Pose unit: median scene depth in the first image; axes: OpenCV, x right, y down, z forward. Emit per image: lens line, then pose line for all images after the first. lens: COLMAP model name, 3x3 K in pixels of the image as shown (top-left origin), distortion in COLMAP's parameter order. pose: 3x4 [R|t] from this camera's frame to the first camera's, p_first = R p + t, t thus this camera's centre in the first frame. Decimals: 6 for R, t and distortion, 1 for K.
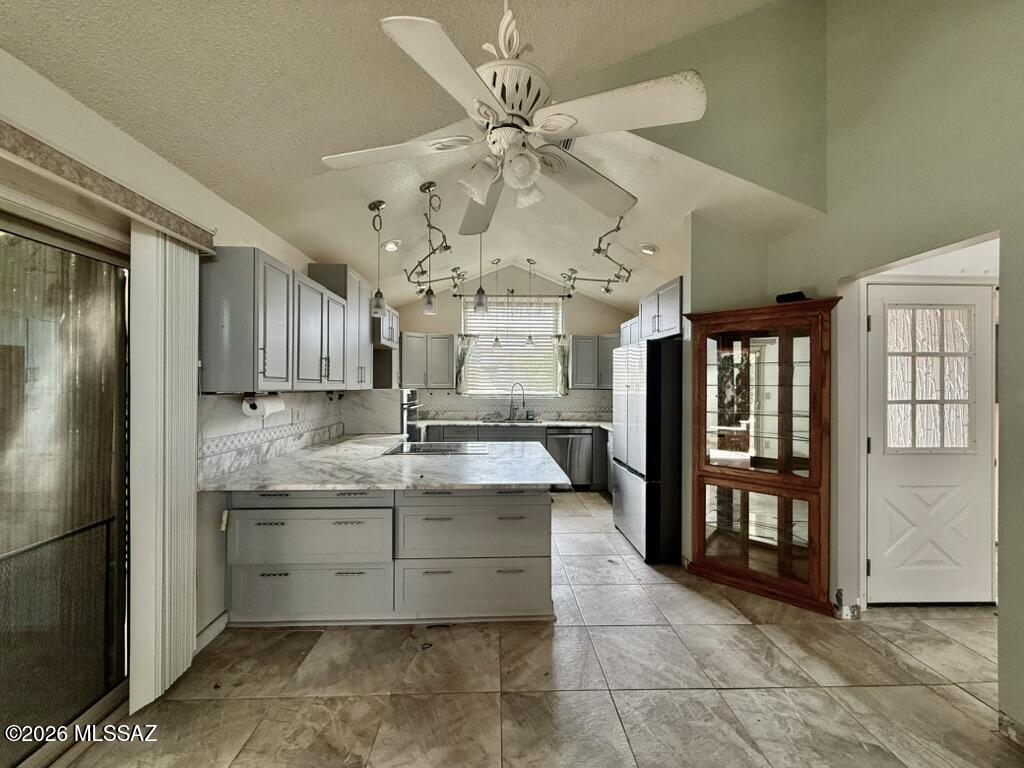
lens RADIAL K [[407.5, 0, 509.3], [0, 407.5, 384.7], [0, 0, 1]] dist [-0.000131, 0.000194]
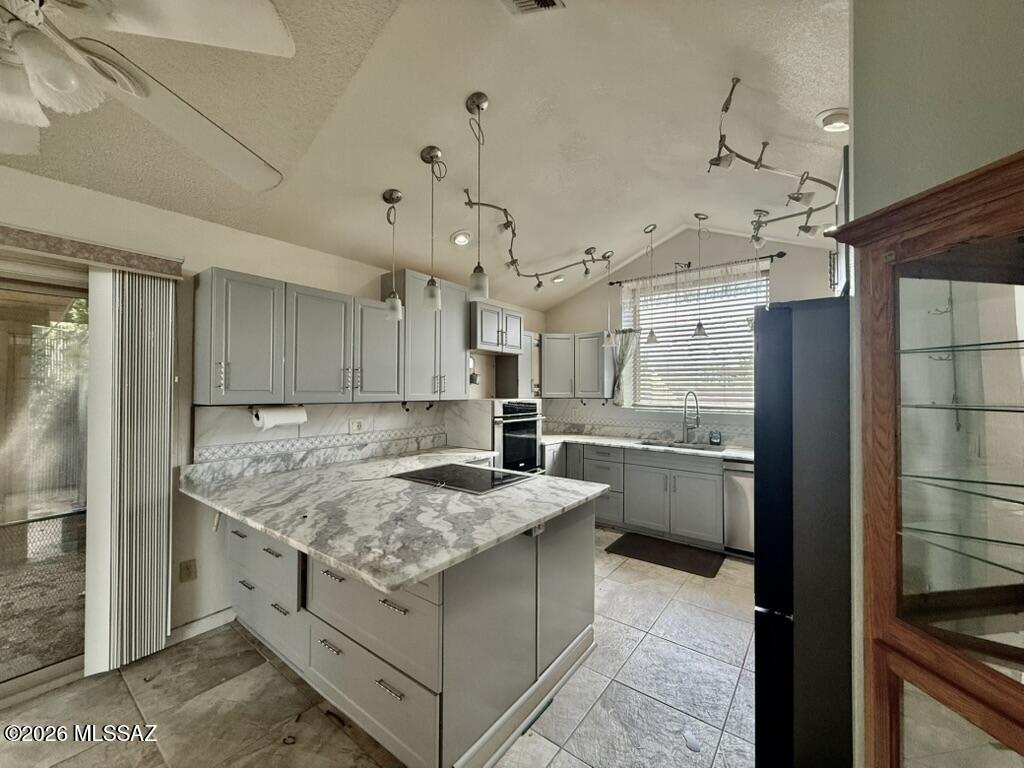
lens RADIAL K [[407.5, 0, 509.3], [0, 407.5, 384.7], [0, 0, 1]] dist [-0.000131, 0.000194]
pose [[0.771586, -0.008589, -0.636067, 0.316957], [0.000905, 0.999923, -0.012405, -0.010640], [0.636125, 0.008996, 0.771534, 0.343963]]
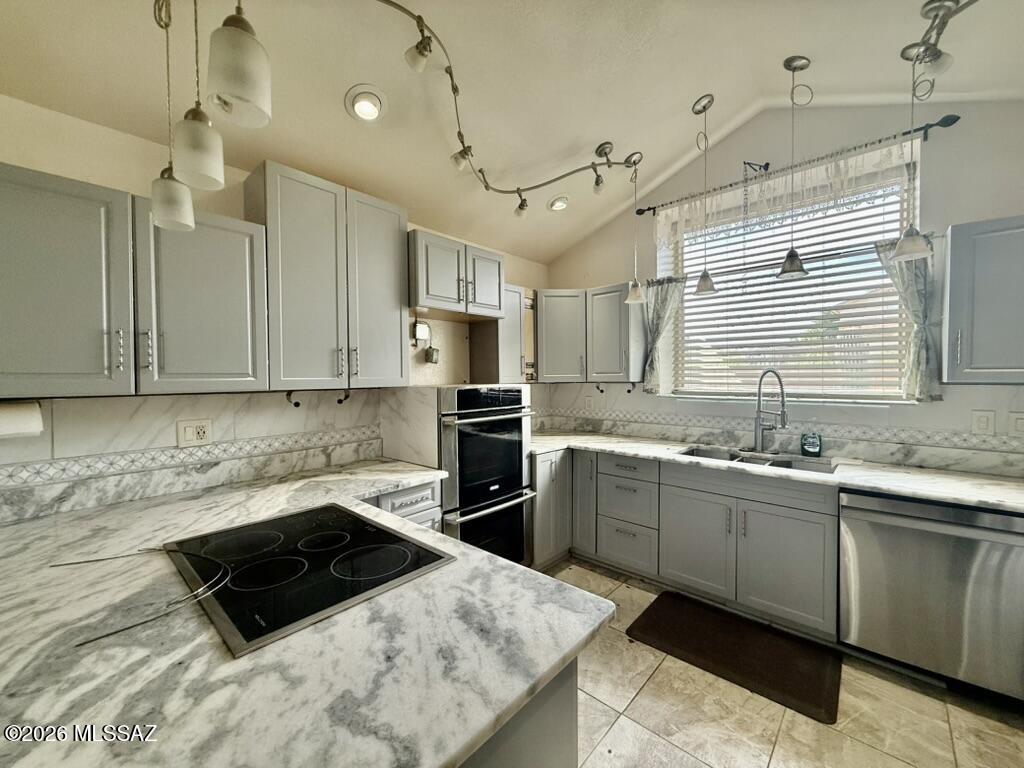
lens RADIAL K [[407.5, 0, 509.3], [0, 407.5, 384.7], [0, 0, 1]] dist [-0.000131, 0.000194]
pose [[0.714947, 0.006494, -0.699148, 0.175582], [0.012778, 0.999668, 0.022353, -0.002355], [0.699062, -0.024914, 0.714627, 0.675759]]
